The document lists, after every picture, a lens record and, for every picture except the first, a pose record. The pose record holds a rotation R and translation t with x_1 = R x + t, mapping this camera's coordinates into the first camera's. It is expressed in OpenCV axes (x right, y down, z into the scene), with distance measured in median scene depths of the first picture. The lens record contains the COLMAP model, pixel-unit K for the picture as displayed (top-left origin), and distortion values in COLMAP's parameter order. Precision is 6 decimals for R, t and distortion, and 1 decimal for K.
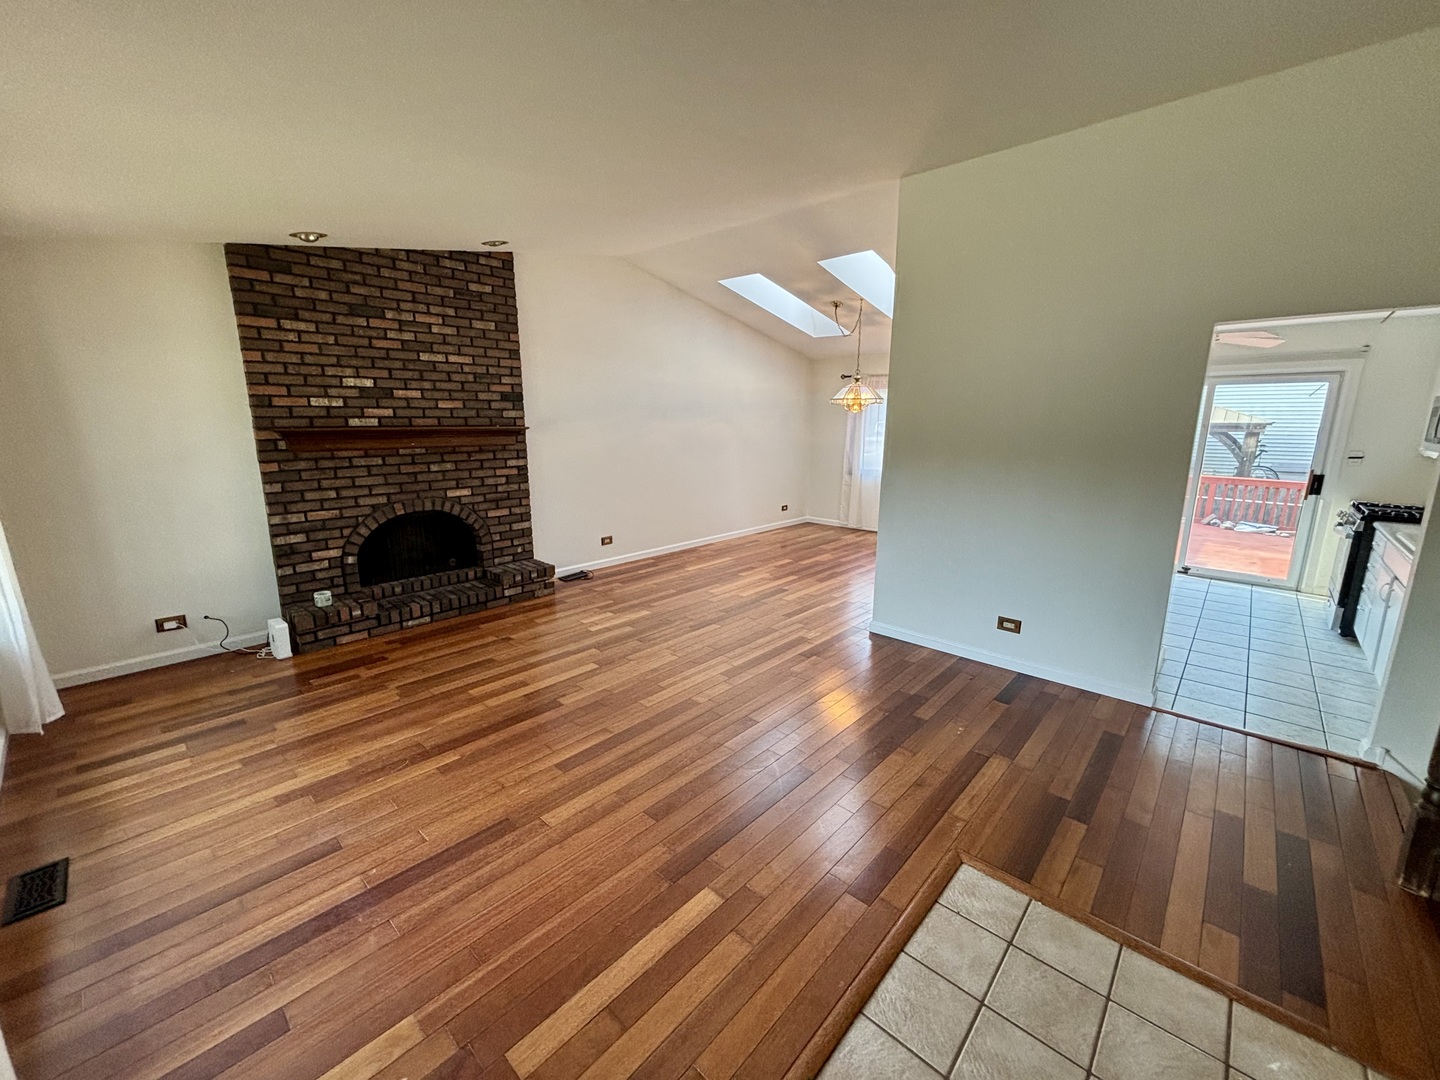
lens RADIAL K [[580.3, 0, 717.8], [0, 580.3, 540.7], [0, 0, 1]] dist [-0.007444, 0.000013]
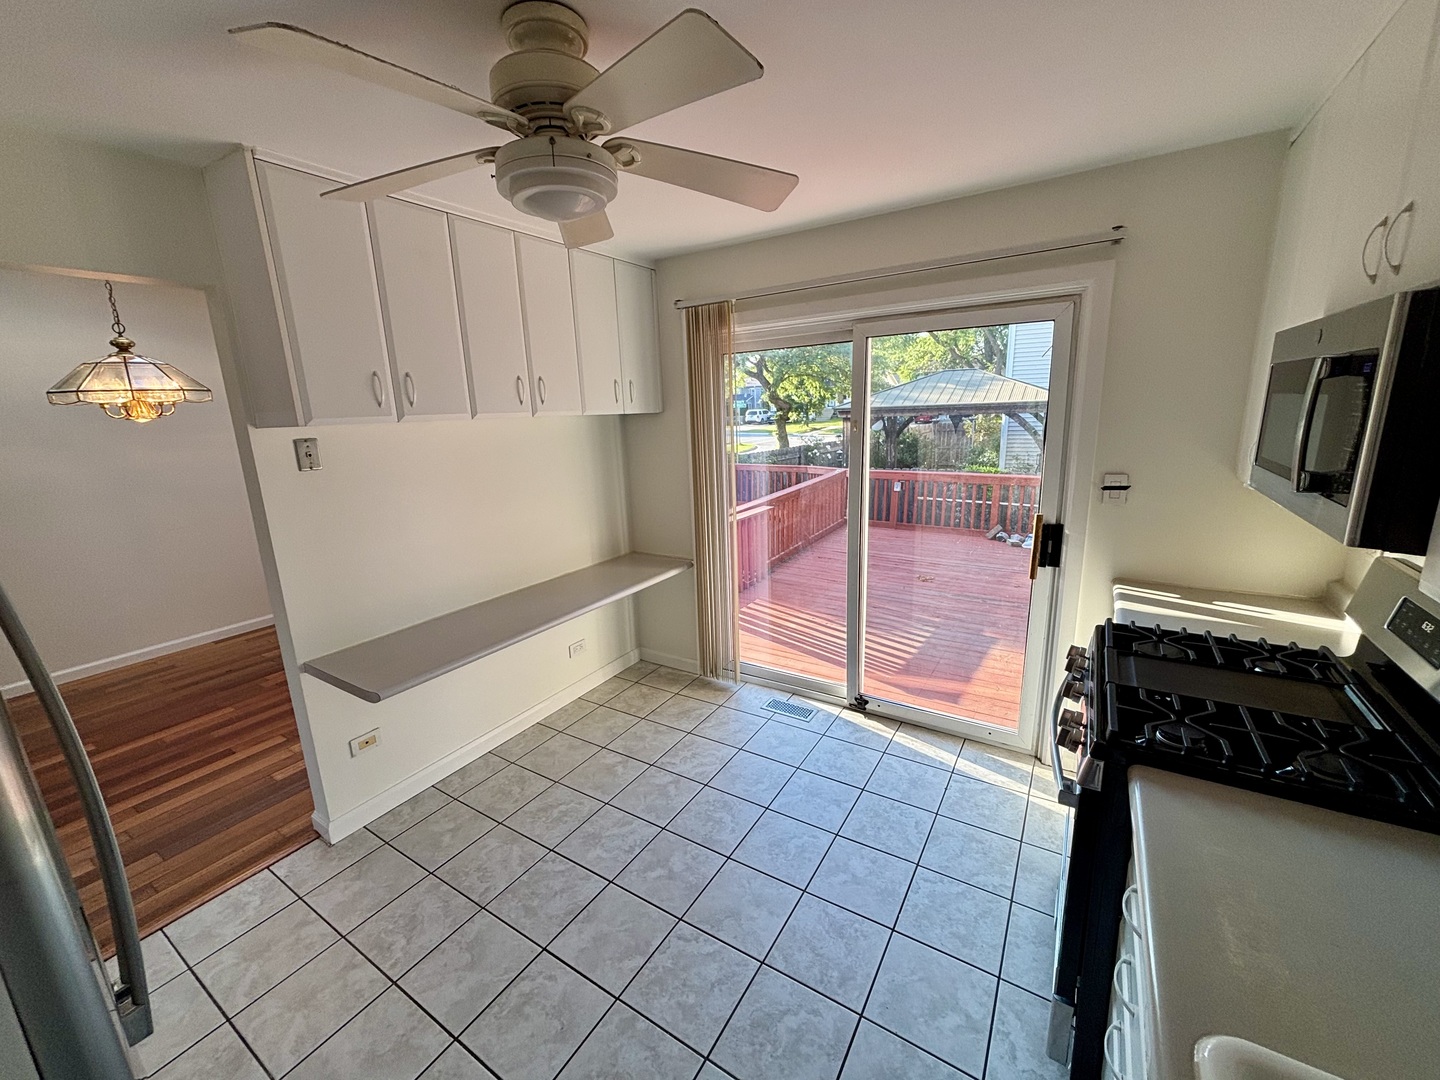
lens RADIAL K [[580.0, 0, 715.0], [0, 580.0, 535.9], [0, 0, 1]] dist [-0.014057, 0.007668]
pose [[0.984684, -0.075401, 0.157198, 0.784662], [0.074318, 0.997153, 0.012762, -0.146583], [-0.157713, -0.000884, 0.987485, 0.652702]]
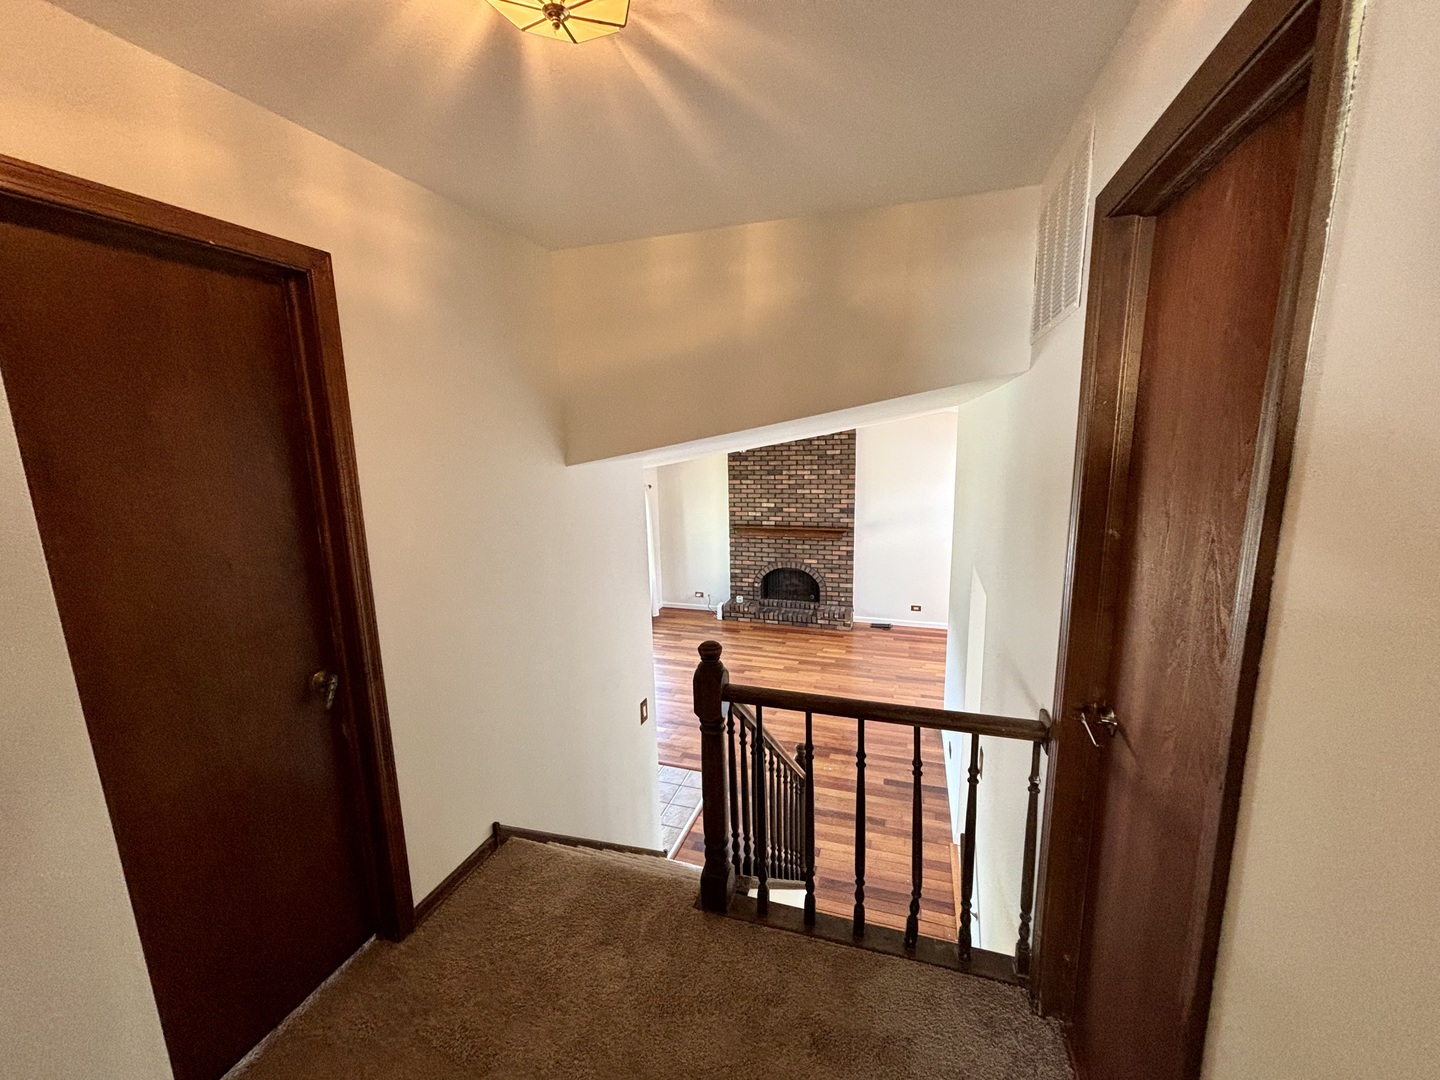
lens RADIAL K [[580.0, 0, 715.0], [0, 580.0, 535.9], [0, 0, 1]] dist [-0.014057, 0.007668]
pose [[0.400254, 0.149416, -0.904141, 1.120759], [-0.160806, 0.982761, 0.091221, -0.290759], [0.902185, 0.108880, 0.417381, -0.052675]]
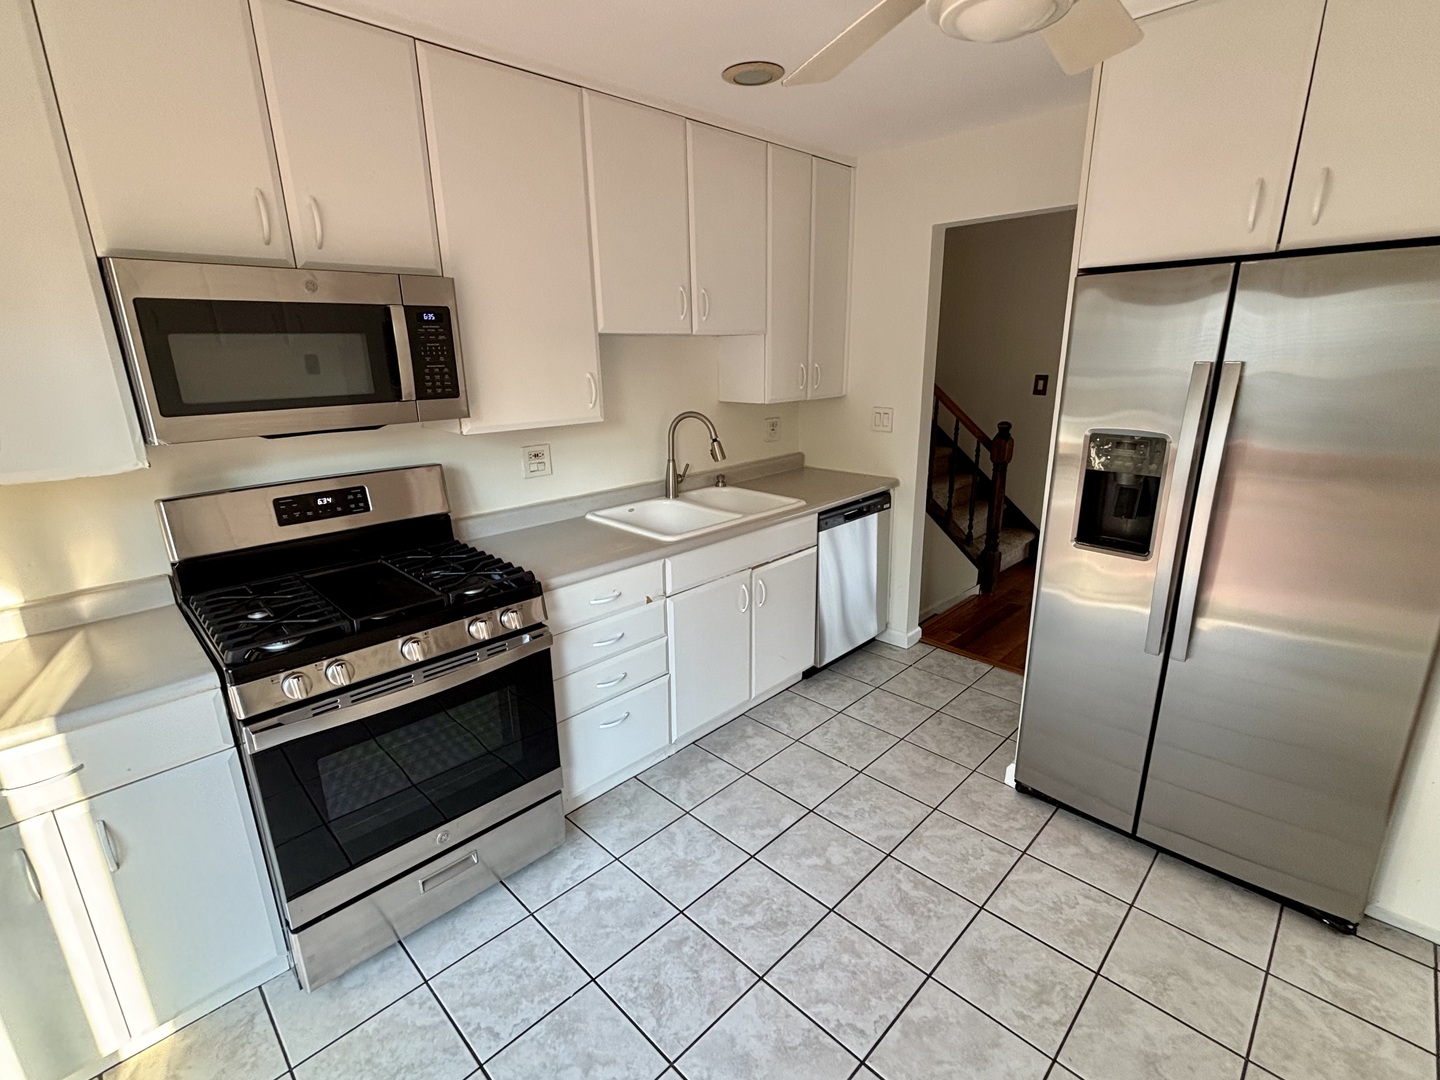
lens RADIAL K [[675.8, 0, 720.0], [0, 675.8, 540.0], [0, 0, 1]] dist [-0.001304, 0.000285]
pose [[-0.999084, 0.001262, 0.042773, 0.857844], [0.021044, 0.884832, 0.465435, -0.250514], [-0.037259, 0.465908, -0.884048, 1.223277]]
